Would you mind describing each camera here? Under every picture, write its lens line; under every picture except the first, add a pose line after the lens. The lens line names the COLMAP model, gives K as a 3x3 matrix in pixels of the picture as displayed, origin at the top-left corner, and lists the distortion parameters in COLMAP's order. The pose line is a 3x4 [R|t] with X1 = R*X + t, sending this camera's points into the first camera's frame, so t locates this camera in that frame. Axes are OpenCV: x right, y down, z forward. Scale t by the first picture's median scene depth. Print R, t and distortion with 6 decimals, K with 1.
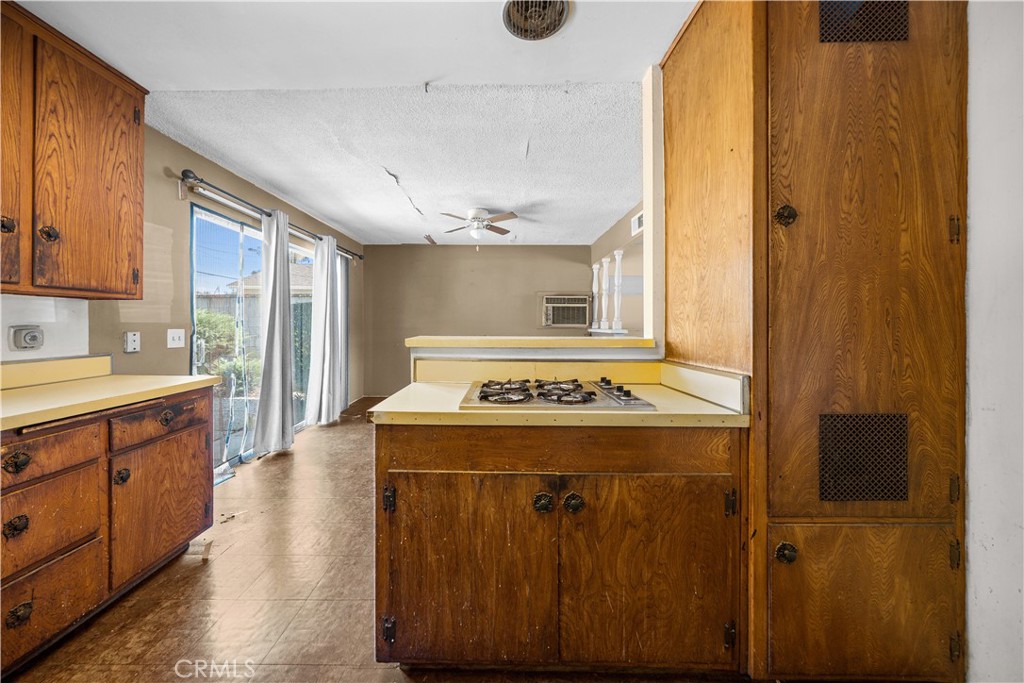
lens RADIAL K [[352.6, 0, 495.0], [0, 352.6, 323.8], [0, 0, 1]] dist [-0.001959, -0.000033]
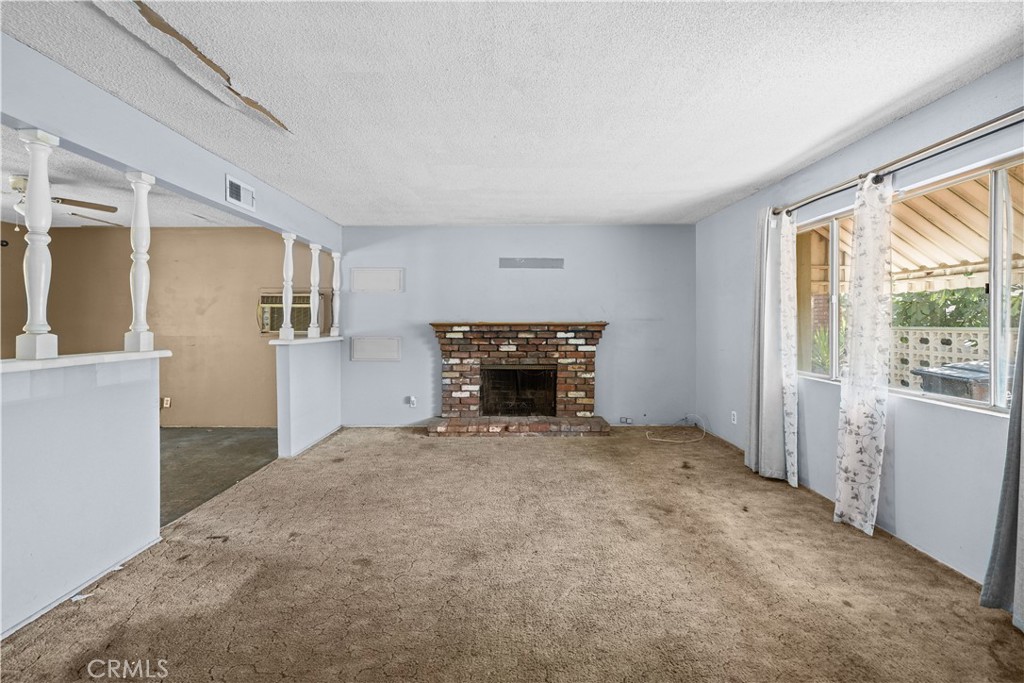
lens RADIAL K [[426.7, 0, 527.2], [0, 426.7, 318.8], [0, 0, 1]] dist [0.001250, 0.000000]
pose [[0.999309, -0.004965, 0.036843, 2.570800], [0.005397, 0.999918, -0.011640, -0.042454], [-0.036783, 0.011831, 0.999253, 0.240973]]
